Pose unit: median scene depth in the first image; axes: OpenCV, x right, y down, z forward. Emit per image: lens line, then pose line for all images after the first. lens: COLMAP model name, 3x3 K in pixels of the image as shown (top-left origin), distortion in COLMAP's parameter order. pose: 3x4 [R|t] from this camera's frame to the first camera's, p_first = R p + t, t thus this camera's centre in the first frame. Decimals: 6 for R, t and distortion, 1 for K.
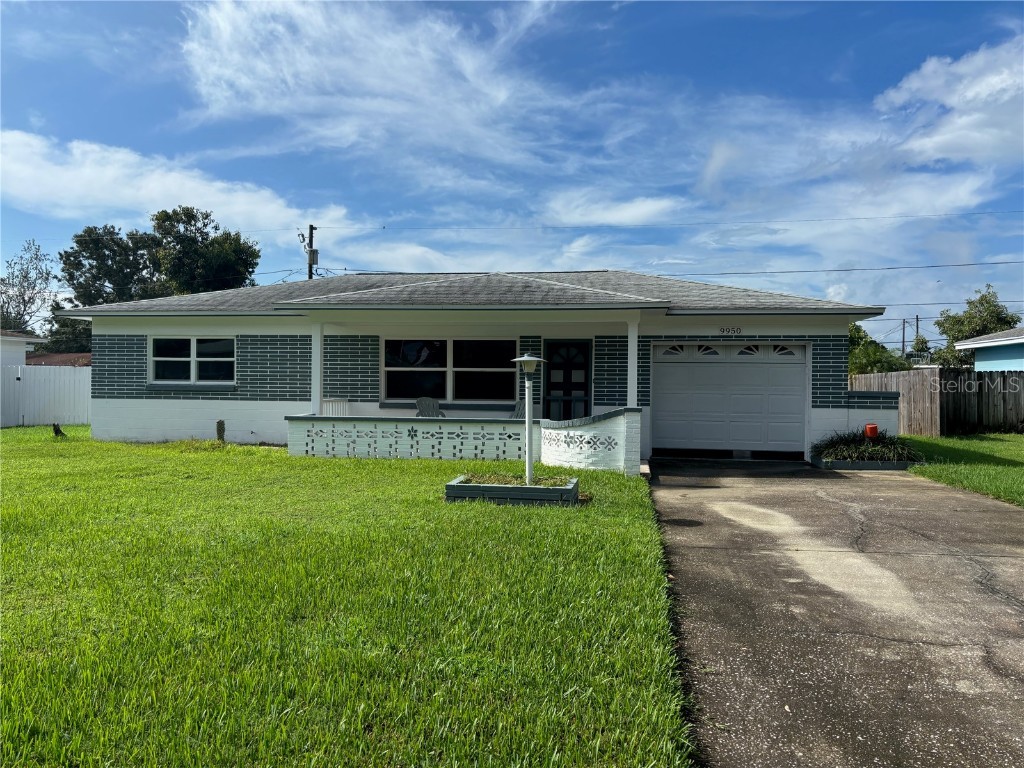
lens RADIAL K [[768.5, 0, 518.8], [0, 768.5, 389.7], [0, 0, 1]] dist [0.027756, -0.009510]
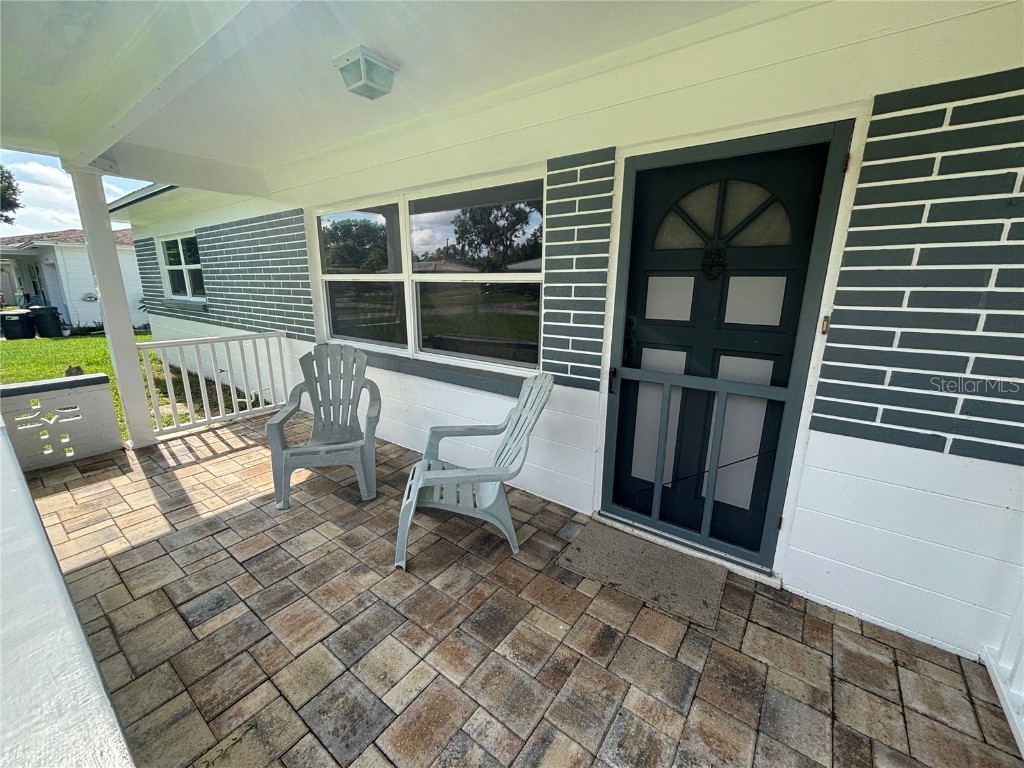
lens RADIAL K [[414.7, 0, 511.8], [0, 414.7, 383.6], [0, 0, 1]] dist [-0.000342, 0.000900]
pose [[0.877758, 0.111179, -0.466026, 0.073666], [-0.006057, 0.975200, 0.221242, -0.020735], [0.479066, -0.191374, 0.856663, 0.834808]]
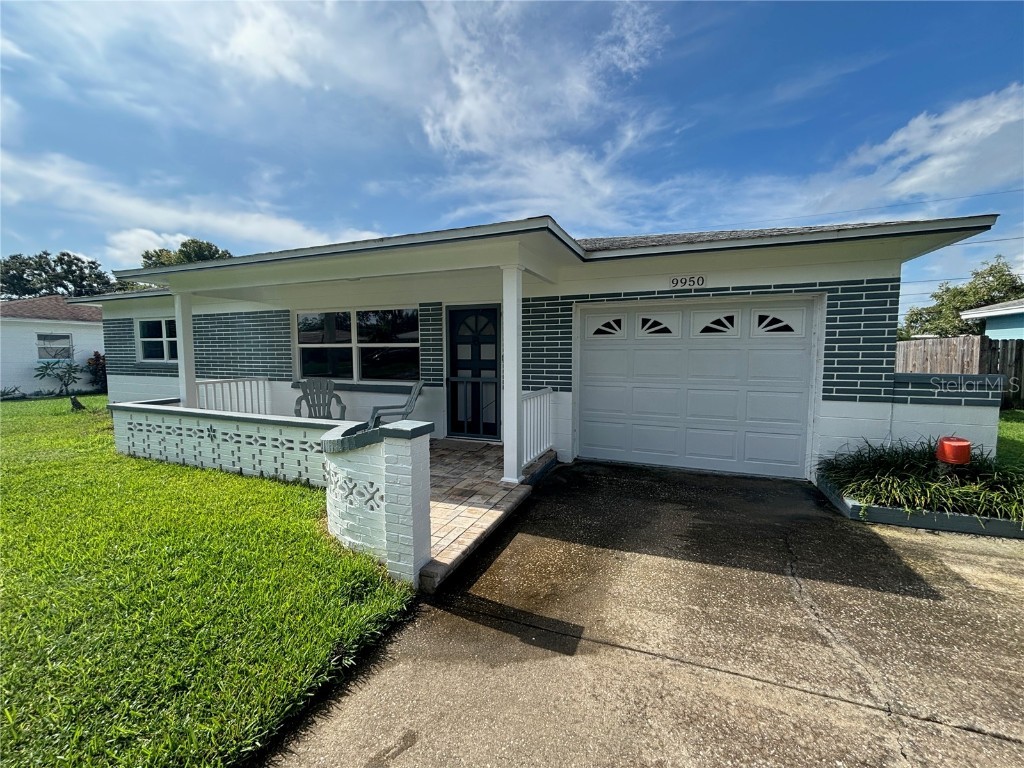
lens RADIAL K [[414.7, 0, 517.6], [0, 414.7, 383.7], [0, 0, 1]] dist [-0.000342, 0.000900]
pose [[0.974188, 0.007534, -0.225613, 0.202786], [0.007810, 0.997720, 0.067042, -0.013232], [0.225604, -0.067074, 0.971907, 0.585972]]
